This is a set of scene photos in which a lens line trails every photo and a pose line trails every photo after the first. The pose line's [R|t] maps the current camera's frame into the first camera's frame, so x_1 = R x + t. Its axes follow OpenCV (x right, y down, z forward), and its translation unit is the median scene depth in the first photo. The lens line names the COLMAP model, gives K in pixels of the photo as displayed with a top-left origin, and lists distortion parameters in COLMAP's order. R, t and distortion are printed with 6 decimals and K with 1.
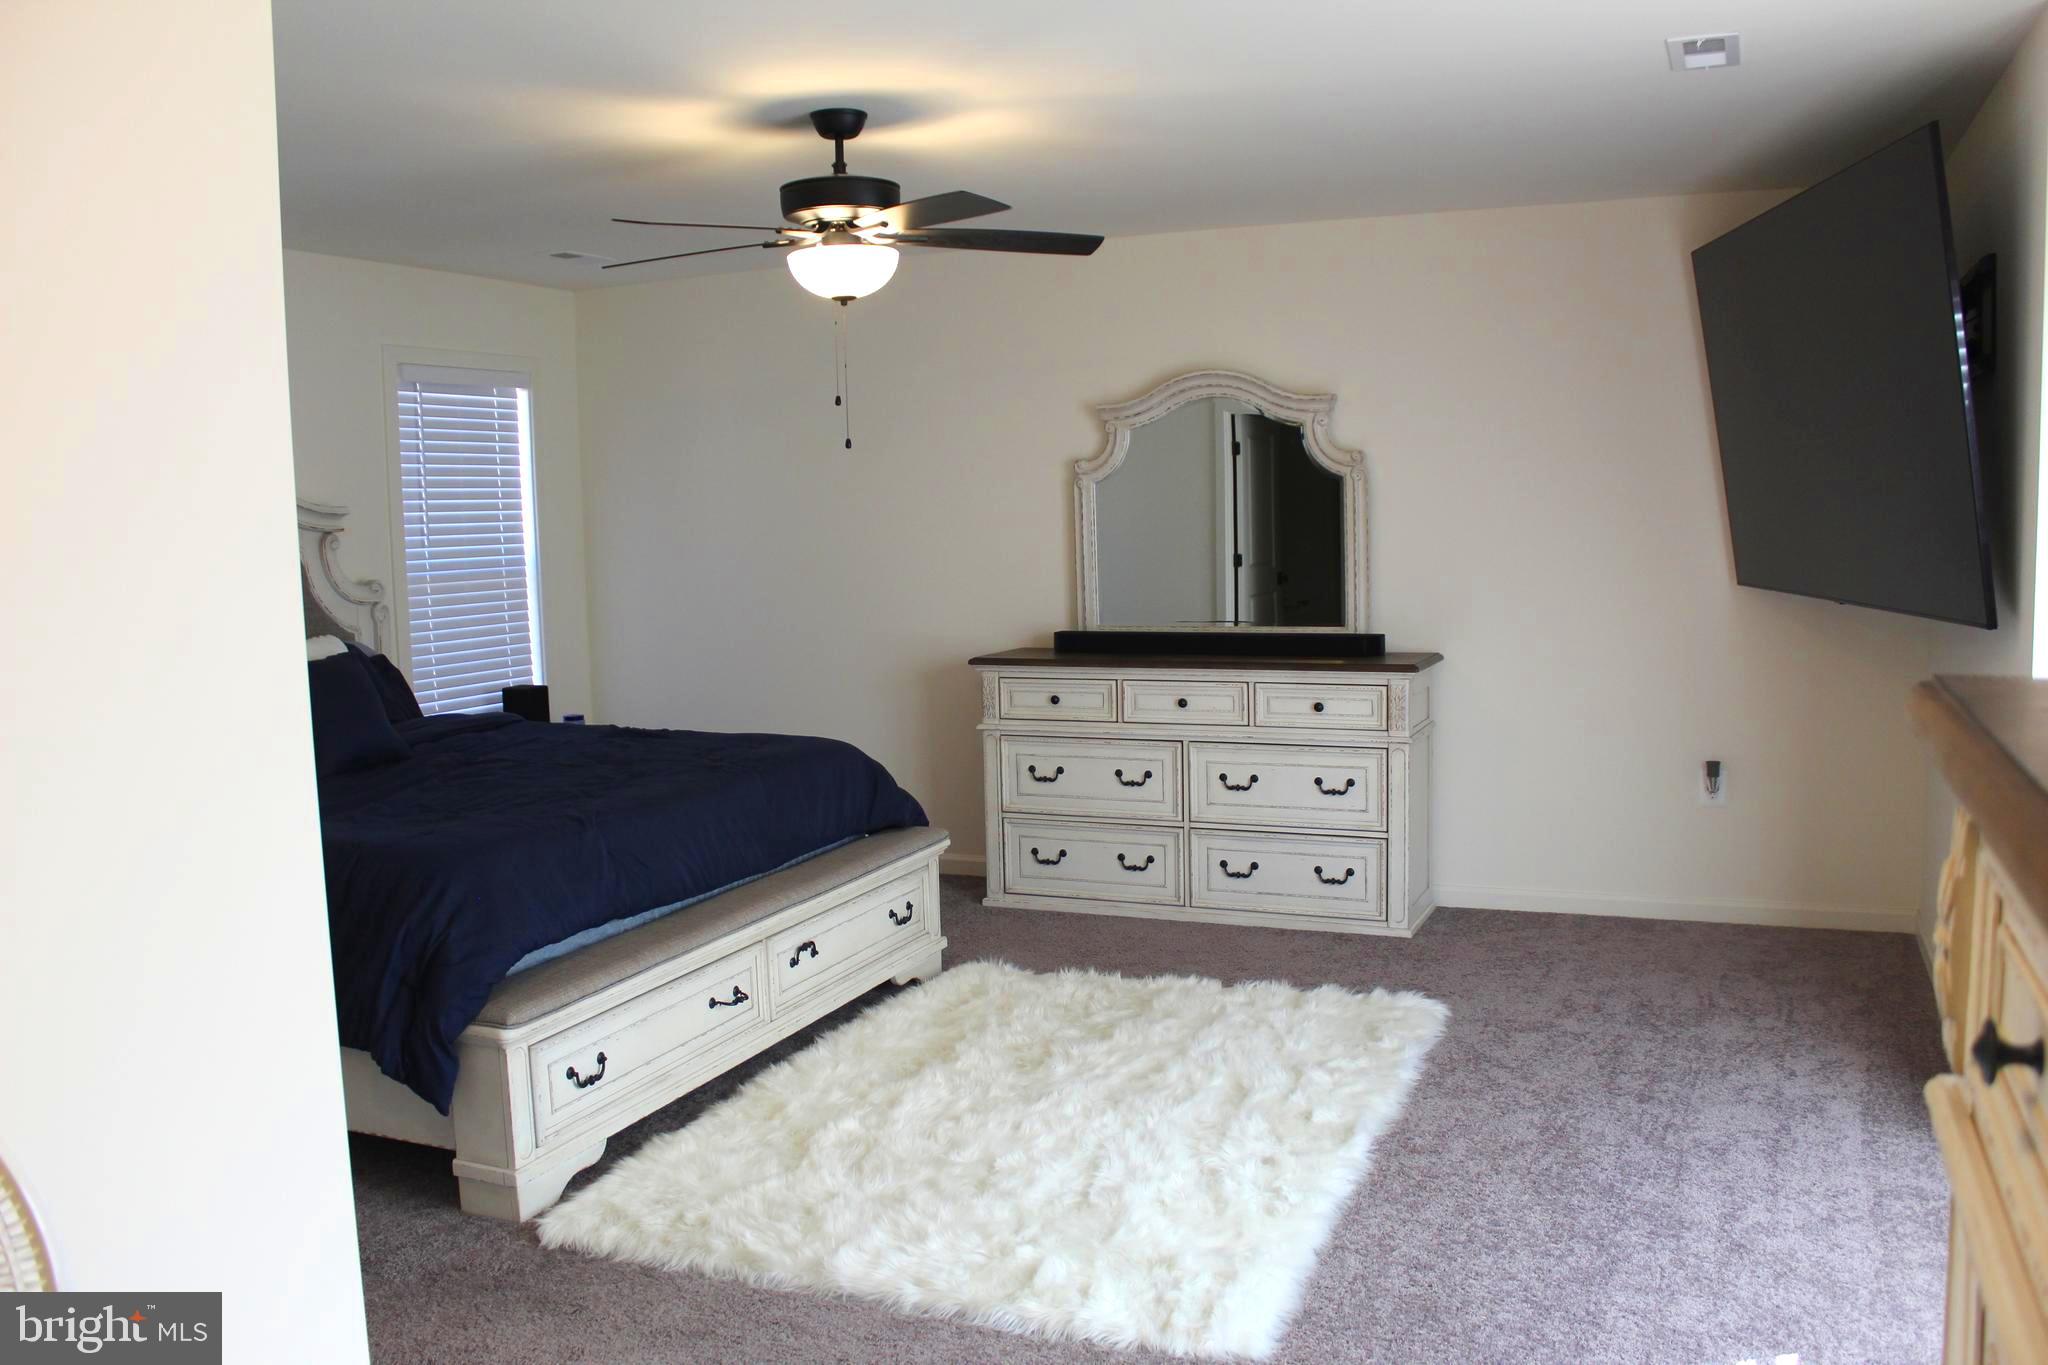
lens RADIAL K [[1702.9, 0, 1018.5], [0, 1702.9, 692.3], [0, 0, 1]] dist [-0.142083, 0.094409]
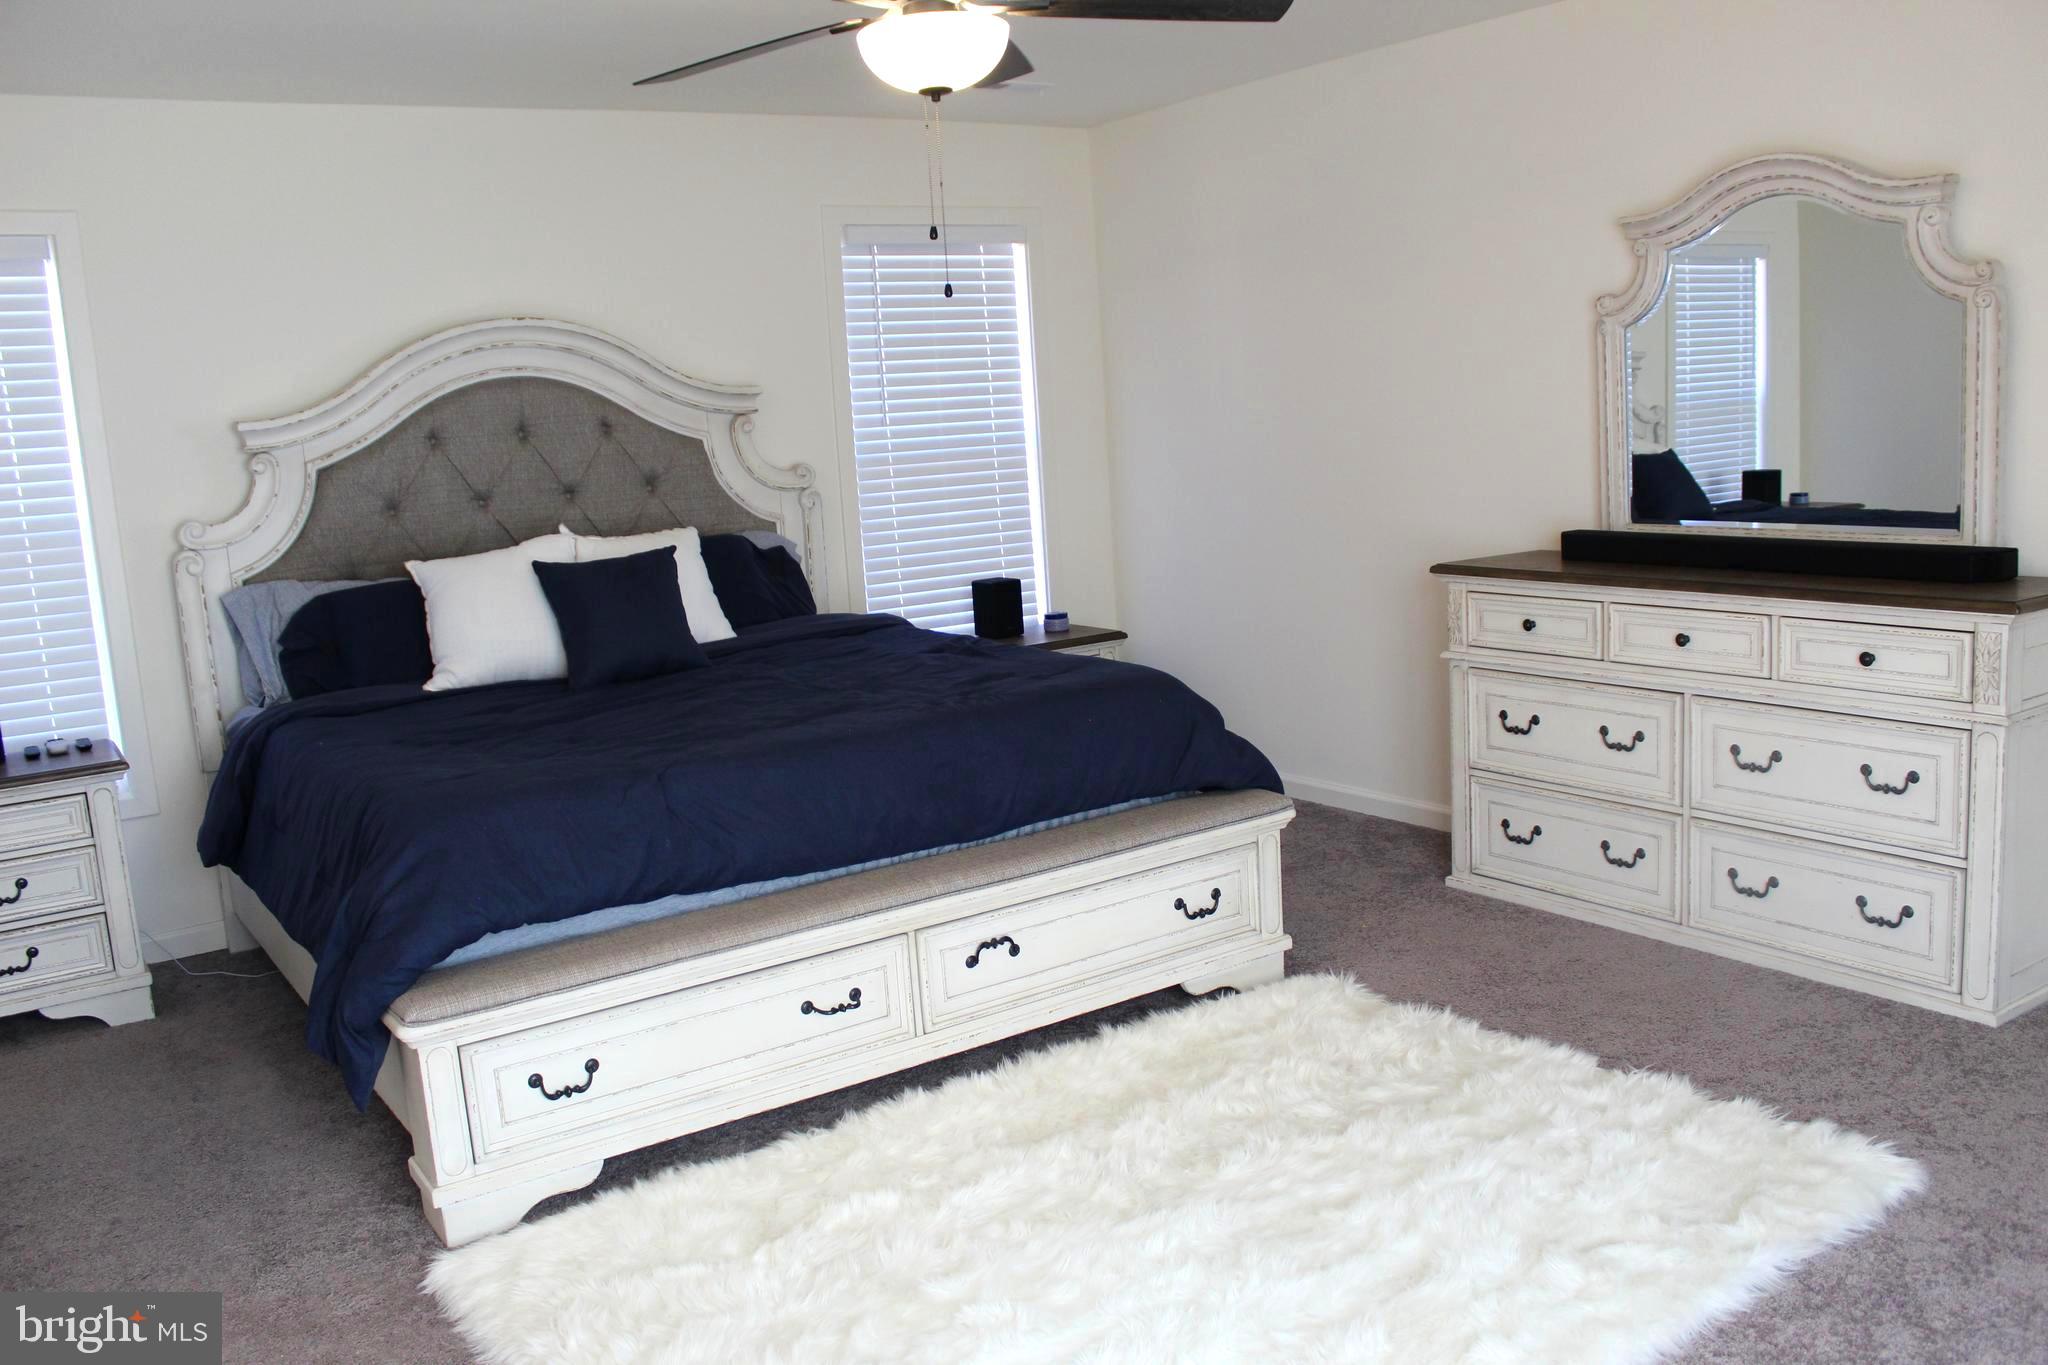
lens RADIAL K [[1702.9, 0, 1006.3], [0, 1702.9, 691.6], [0, 0, 1]] dist [-0.142083, 0.094409]
pose [[0.846905, 0.062880, -0.528013, 0.257872], [-0.019629, 0.996004, 0.087128, -0.030829], [0.531381, -0.063425, 0.844755, 0.312300]]
